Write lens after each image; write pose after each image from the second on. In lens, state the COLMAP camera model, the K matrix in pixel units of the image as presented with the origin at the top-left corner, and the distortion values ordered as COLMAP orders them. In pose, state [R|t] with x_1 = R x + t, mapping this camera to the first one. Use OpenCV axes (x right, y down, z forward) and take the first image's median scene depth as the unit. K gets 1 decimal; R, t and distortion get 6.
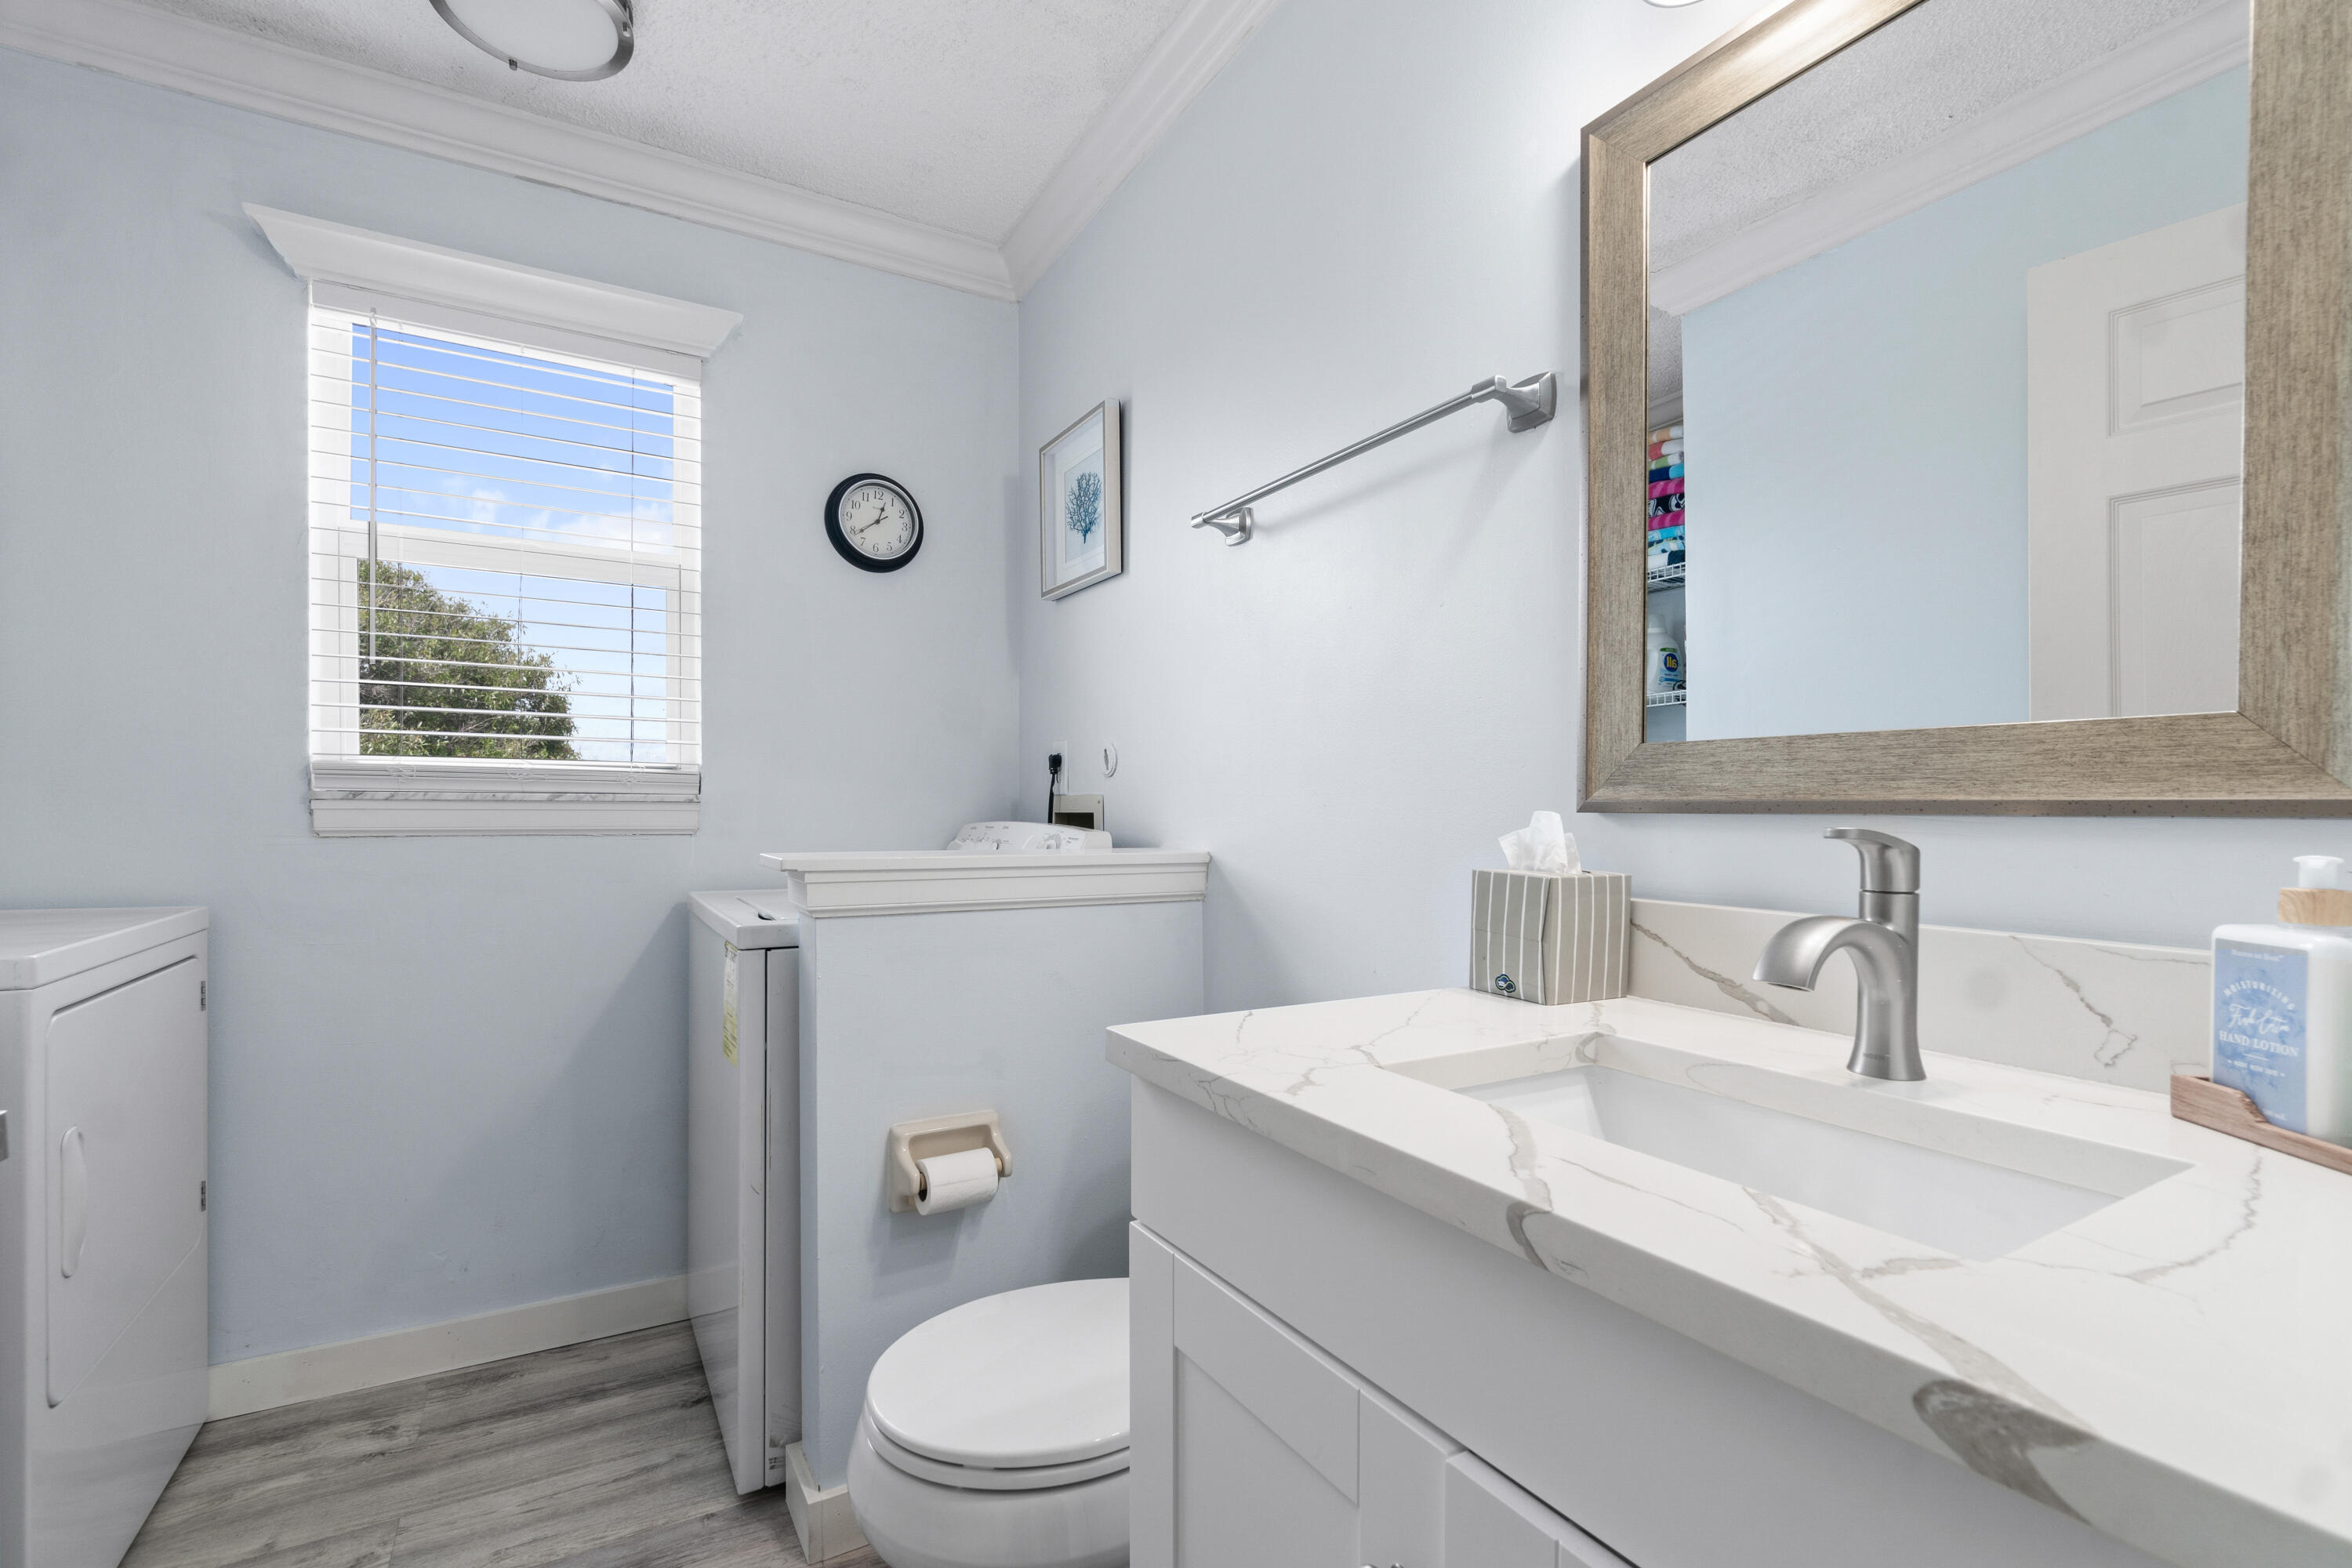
lens RADIAL K [[1029.0, 0, 1174.4], [0, 1029.0, 828.6], [0, 0, 1]] dist [-0.002313, -0.000171]
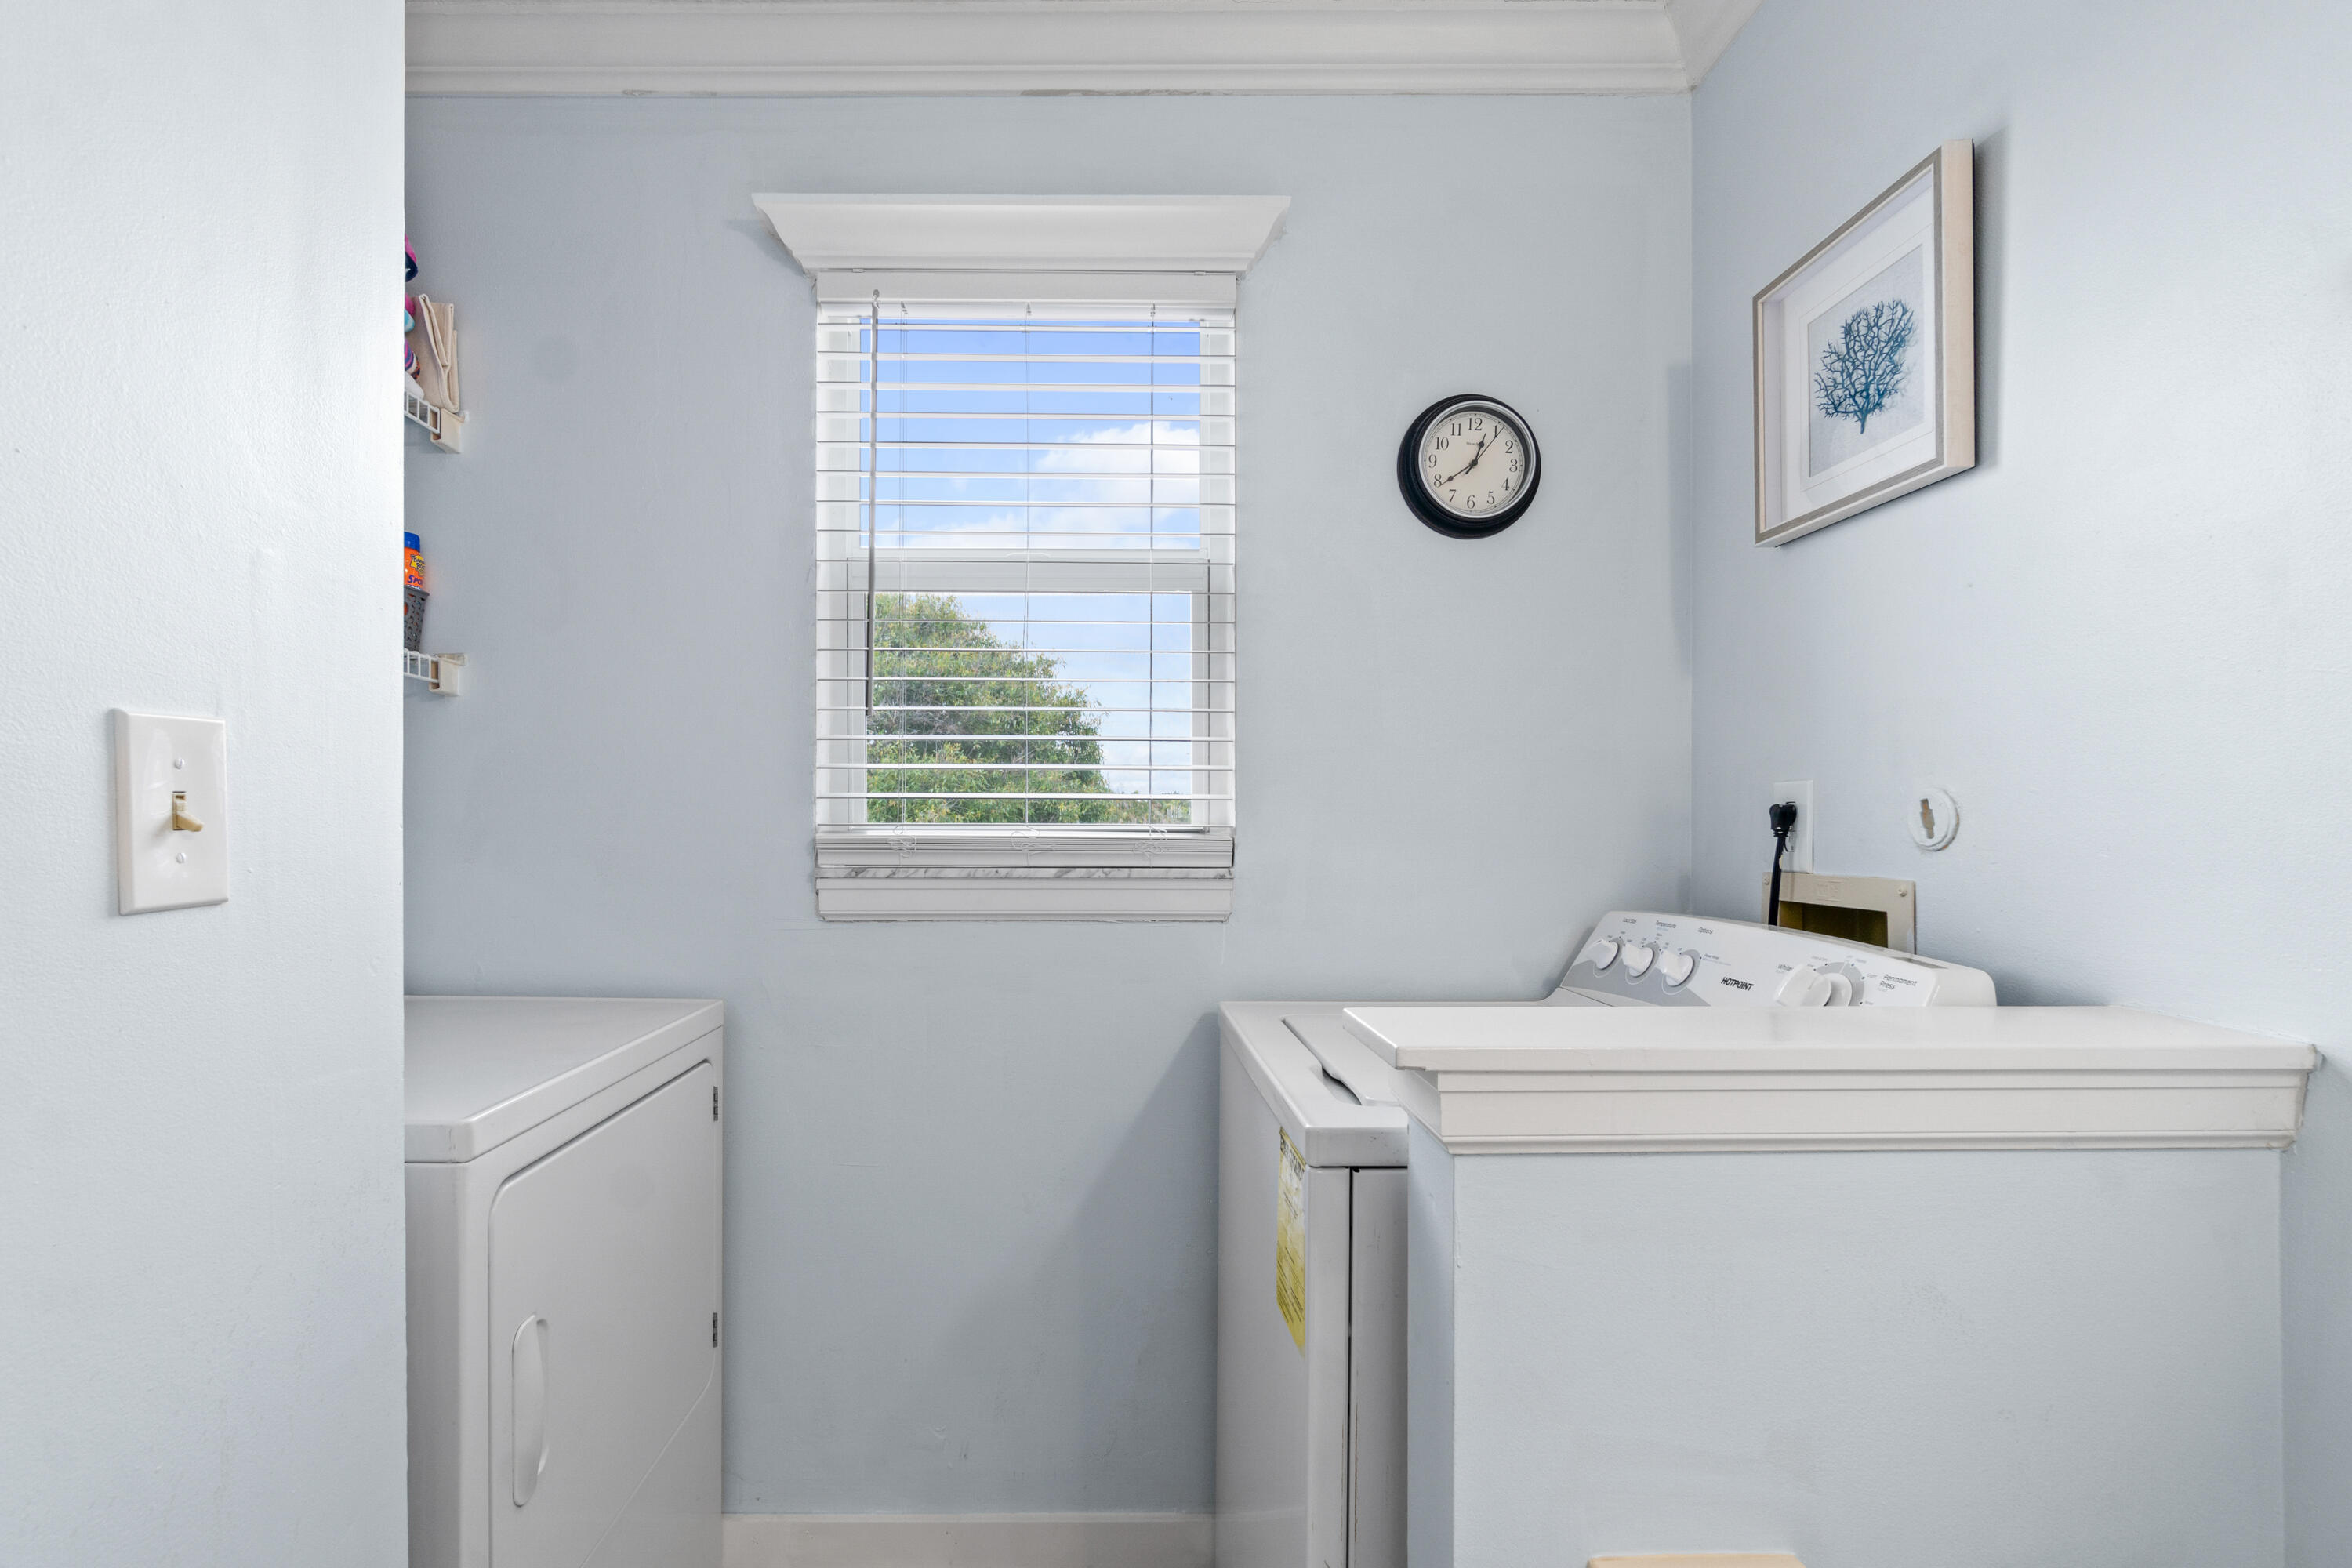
lens RADIAL K [[1023.6, 0, 1163.4], [0, 1023.6, 797.8], [0, 0, 1]] dist [-0.001910, -0.000213]
pose [[0.888658, -0.015108, -0.458322, -0.176427], [-0.001682, 0.999343, -0.036202, -0.057963], [0.458568, 0.032942, 0.888049, 0.339074]]
